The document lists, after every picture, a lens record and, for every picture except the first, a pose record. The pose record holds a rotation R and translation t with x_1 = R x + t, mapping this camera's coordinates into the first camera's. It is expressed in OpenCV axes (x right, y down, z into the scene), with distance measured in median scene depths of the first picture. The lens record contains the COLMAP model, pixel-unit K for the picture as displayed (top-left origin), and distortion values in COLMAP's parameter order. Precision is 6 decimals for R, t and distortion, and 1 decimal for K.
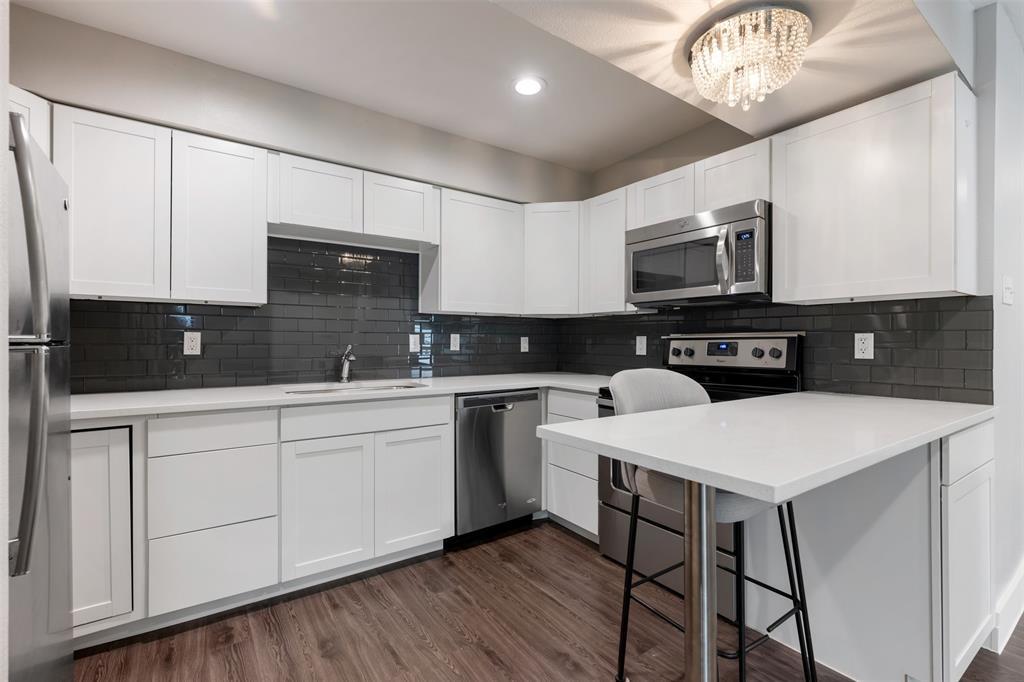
lens RADIAL K [[465.0, 0, 514.4], [0, 465.0, 338.7], [0, 0, 1]] dist [0.004055, -0.001323]
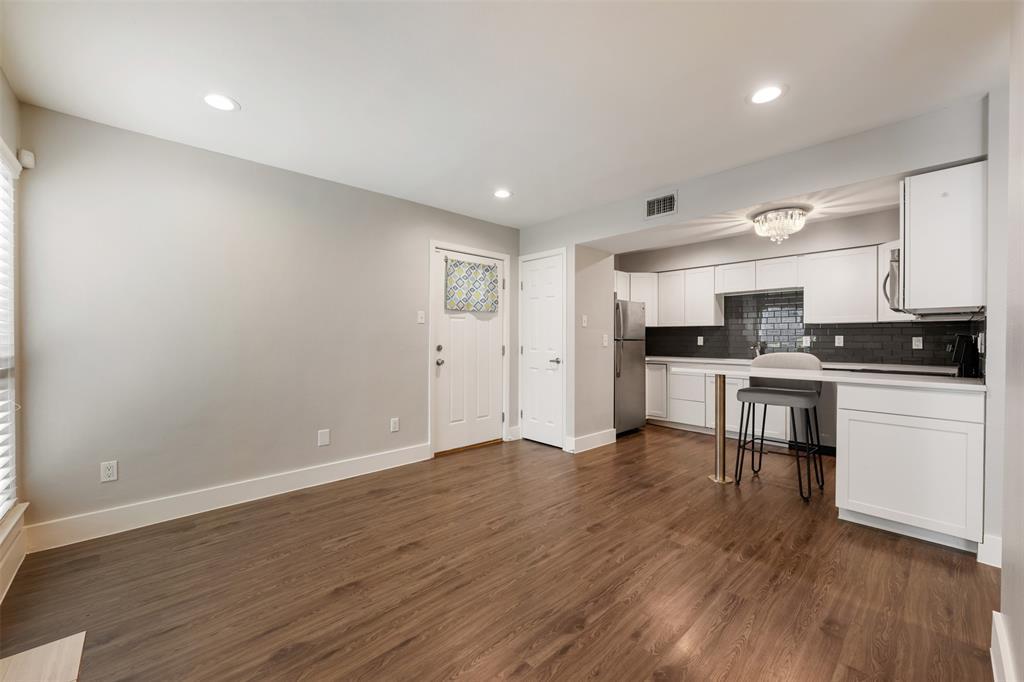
lens RADIAL K [[406.8, 0, 513.8], [0, 406.8, 342.3], [0, 0, 1]] dist [0.000675, -0.000954]
pose [[0.135223, 0.005863, -0.990798, 1.359333], [0.002349, 0.999978, 0.006238, 0.001293], [0.990812, -0.003171, 0.135206, -0.363225]]
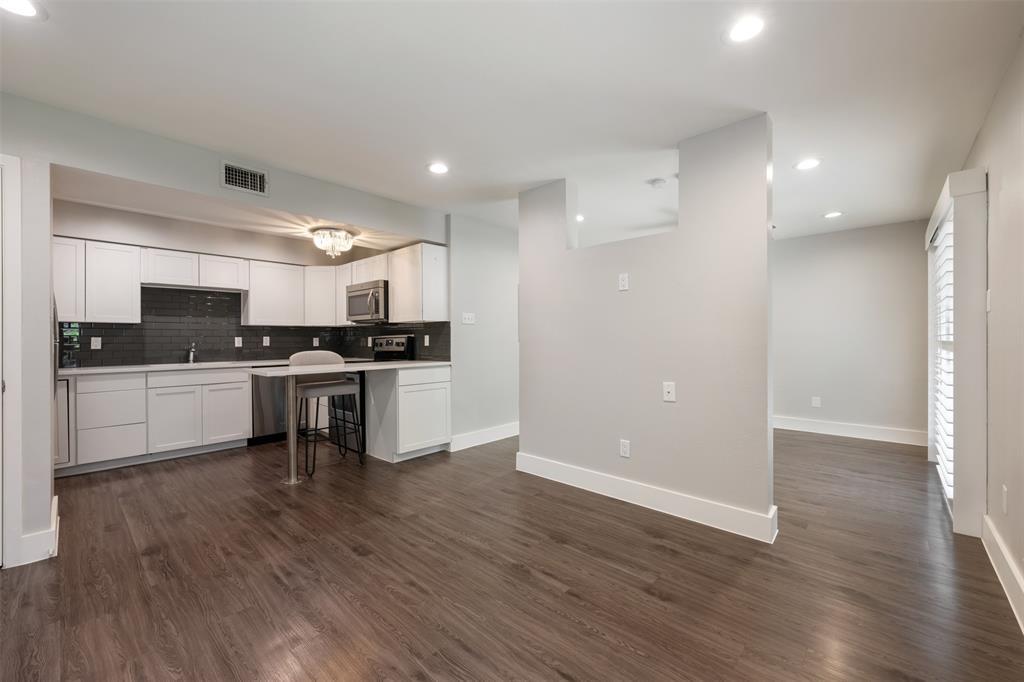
lens RADIAL K [[406.8, 0, 513.9], [0, 406.8, 336.8], [0, 0, 1]] dist [0.000675, -0.000954]
pose [[0.975874, -0.009583, 0.218124, 0.579194], [0.009653, 0.999953, 0.000744, -0.001174], [-0.218121, 0.001379, 0.975921, -0.938605]]
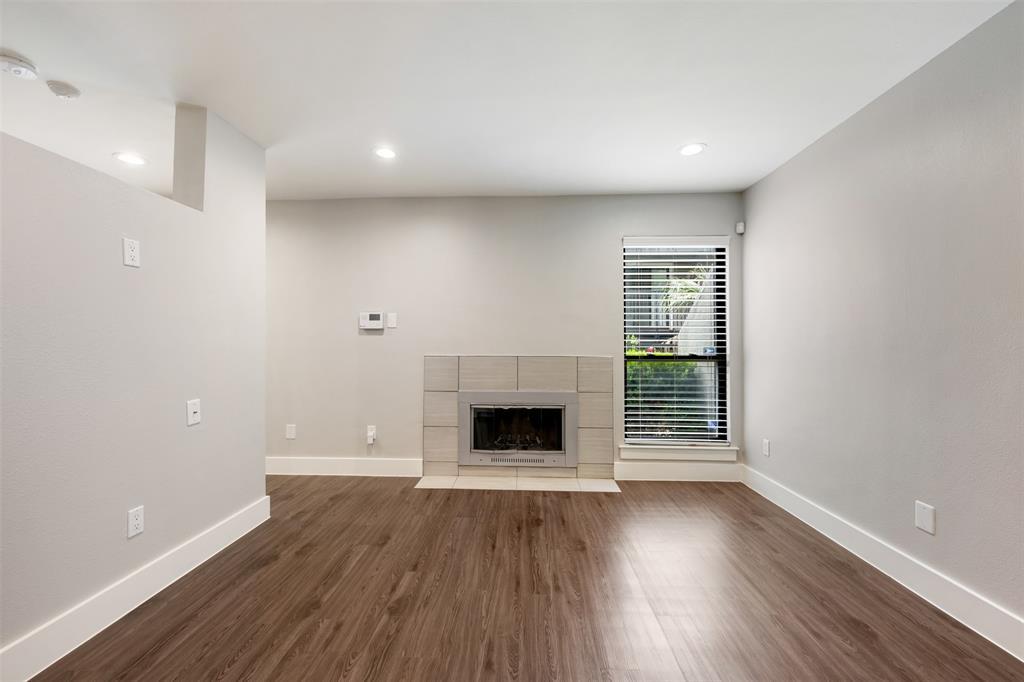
lens RADIAL K [[406.8, 0, 507.0], [0, 406.8, 339.3], [0, 0, 1]] dist [0.000675, -0.000954]
pose [[-0.786965, -0.002918, 0.616991, 0.195497], [-0.007591, 0.999959, -0.004953, -0.002515], [-0.616951, -0.008581, -0.786955, 0.235020]]
